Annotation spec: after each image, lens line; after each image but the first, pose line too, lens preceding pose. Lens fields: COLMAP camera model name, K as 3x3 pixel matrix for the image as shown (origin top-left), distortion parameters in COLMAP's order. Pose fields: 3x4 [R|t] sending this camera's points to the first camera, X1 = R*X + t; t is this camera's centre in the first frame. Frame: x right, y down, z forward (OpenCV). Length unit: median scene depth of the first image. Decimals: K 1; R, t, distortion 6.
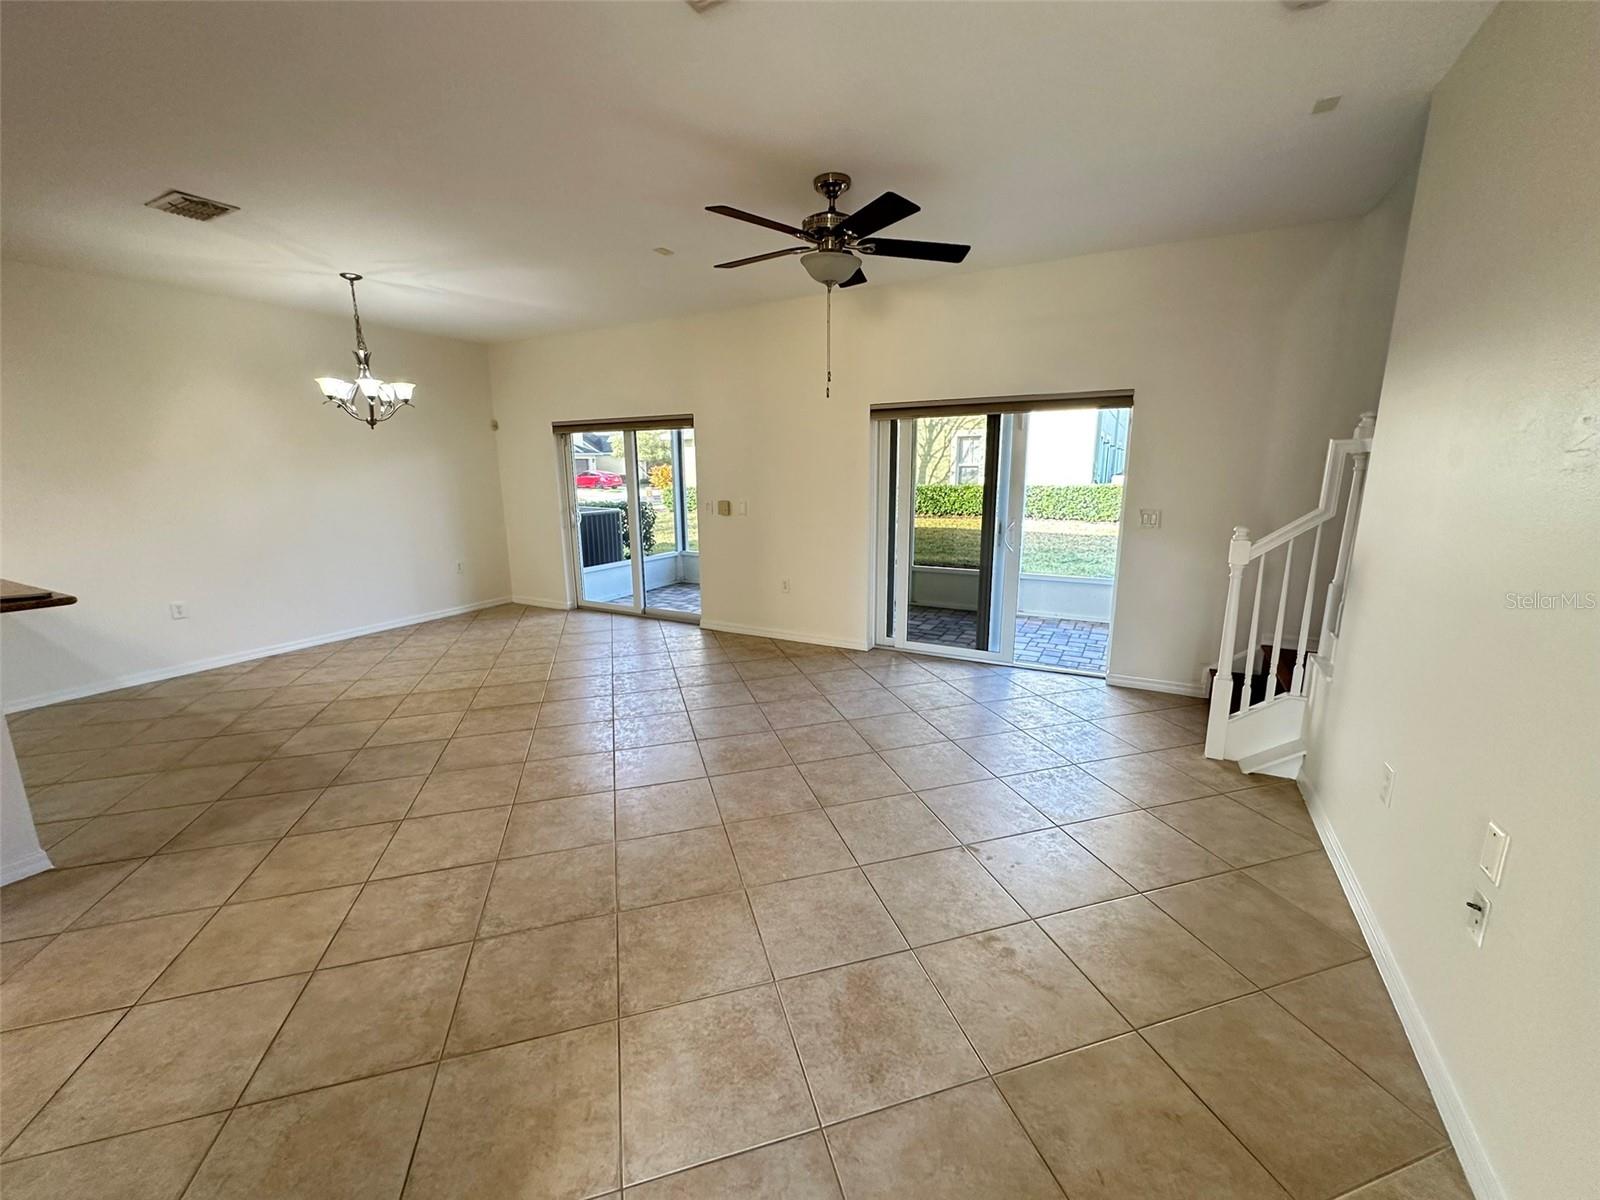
lens RADIAL K [[639.9, 0, 798.9], [0, 639.9, 598.5], [0, 0, 1]] dist [-0.000318, 0.000472]
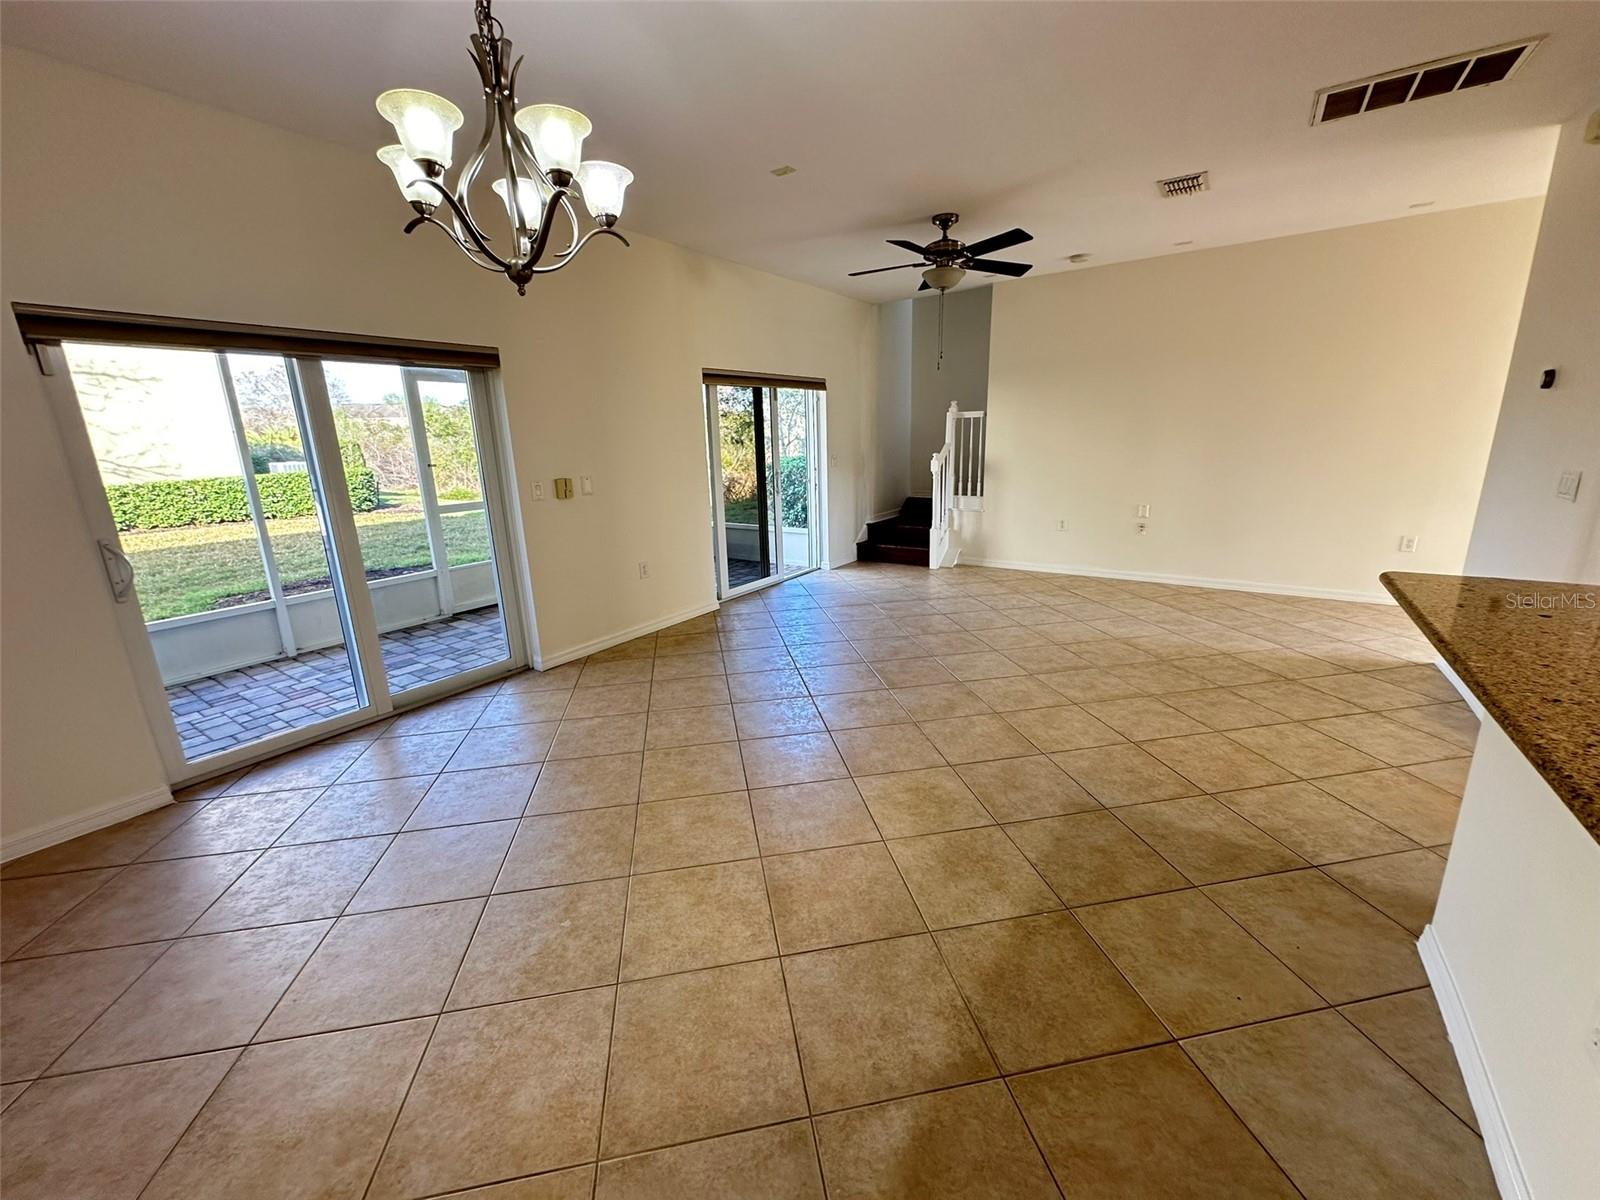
lens RADIAL K [[639.2, 0, 798.9], [0, 639.2, 598.7], [0, 0, 1]] dist [-0.003655, 0.001335]
pose [[0.101709, -0.243651, 0.964515, -1.014046], [0.233268, 0.948353, 0.214970, -0.145789], [-0.967079, 0.203126, 0.153292, 0.821124]]
